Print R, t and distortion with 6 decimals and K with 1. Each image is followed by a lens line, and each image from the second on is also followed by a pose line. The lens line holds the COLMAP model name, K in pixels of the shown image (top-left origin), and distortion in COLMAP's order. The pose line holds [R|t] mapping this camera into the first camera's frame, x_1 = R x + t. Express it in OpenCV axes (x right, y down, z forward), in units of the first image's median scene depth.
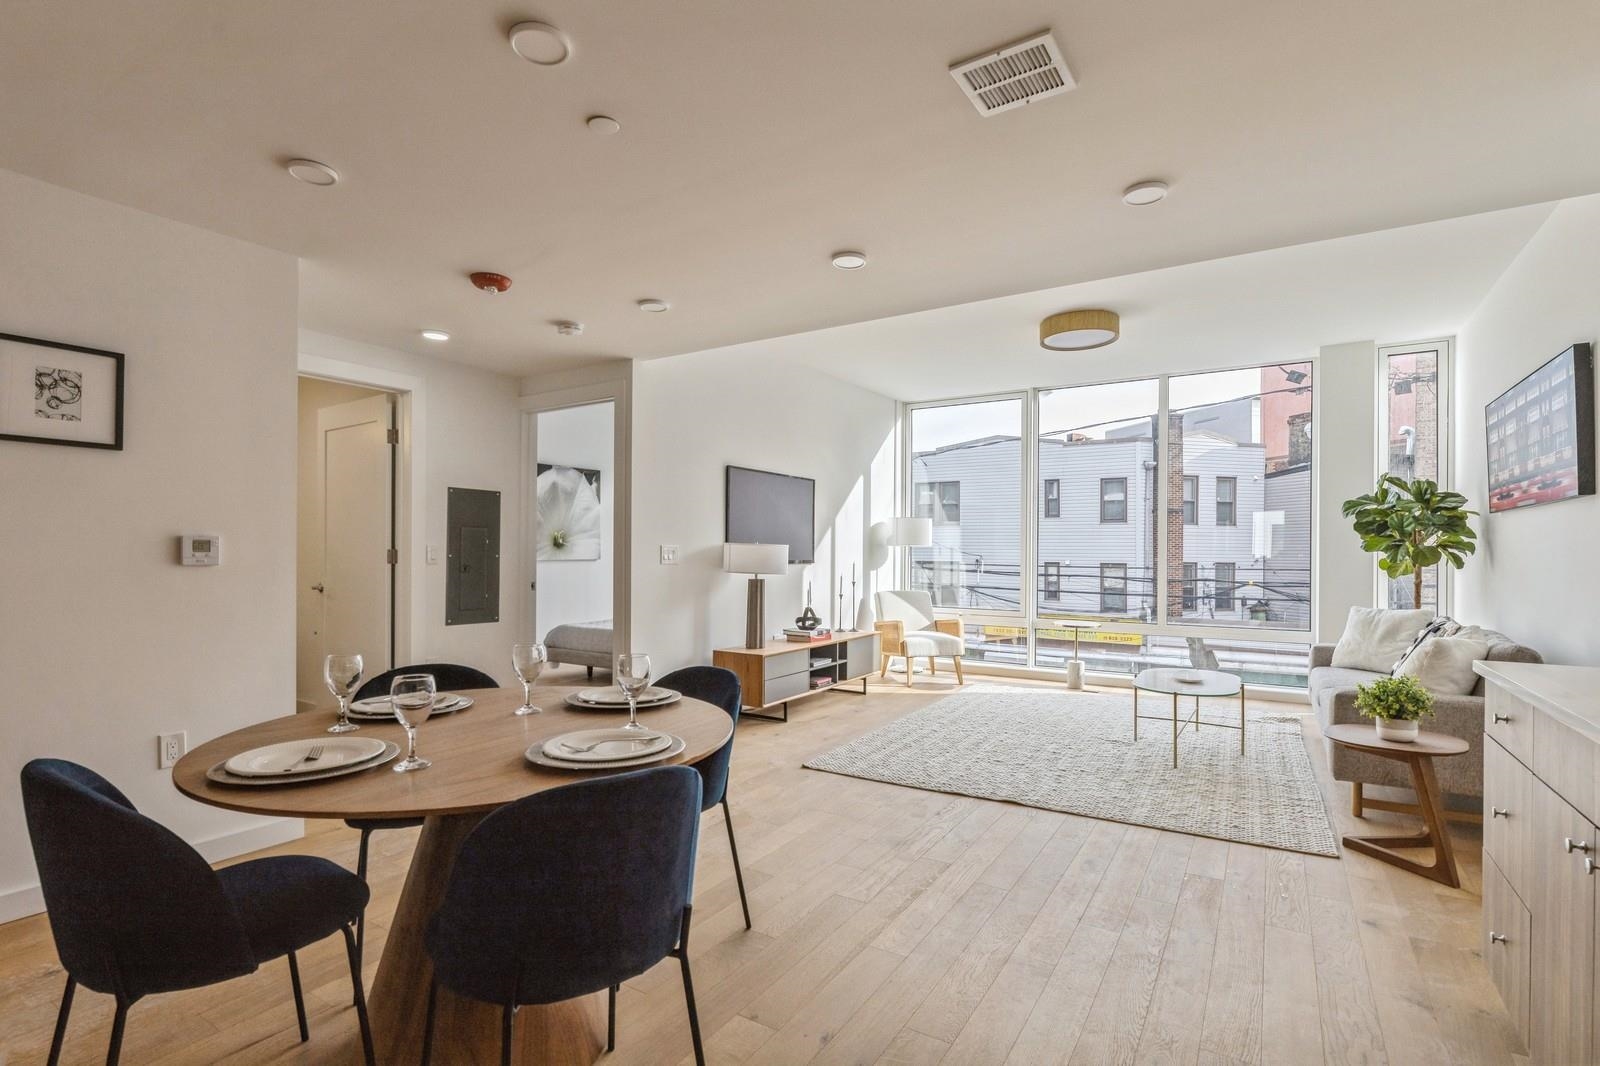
lens RADIAL K [[740.3, 0, 791.2], [0, 740.3, 541.9], [0, 0, 1]] dist [0.003758, 0.000540]
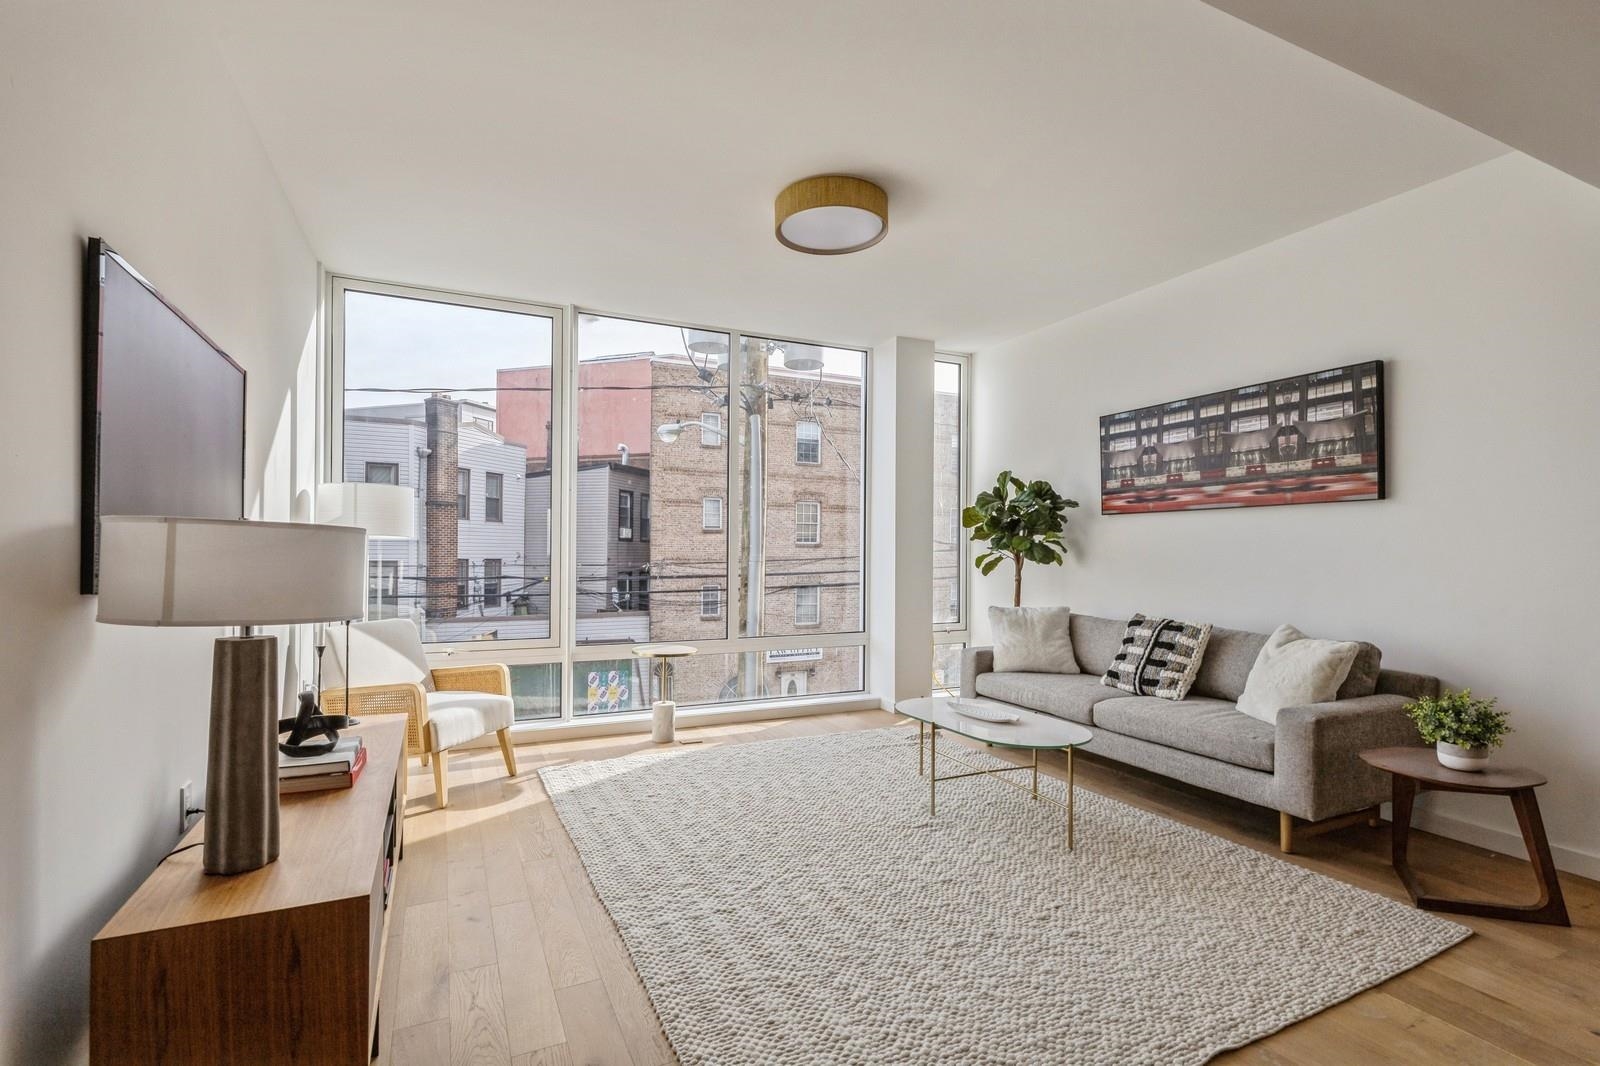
lens RADIAL K [[740.3, 0, 789.9], [0, 740.3, 548.3], [0, 0, 1]] dist [0.003758, 0.000540]
pose [[0.540728, 0.001511, 0.841196, -0.036885], [-0.013700, 0.999882, 0.007011, 0.001439], [-0.841086, -0.015315, 0.540685, 0.129125]]
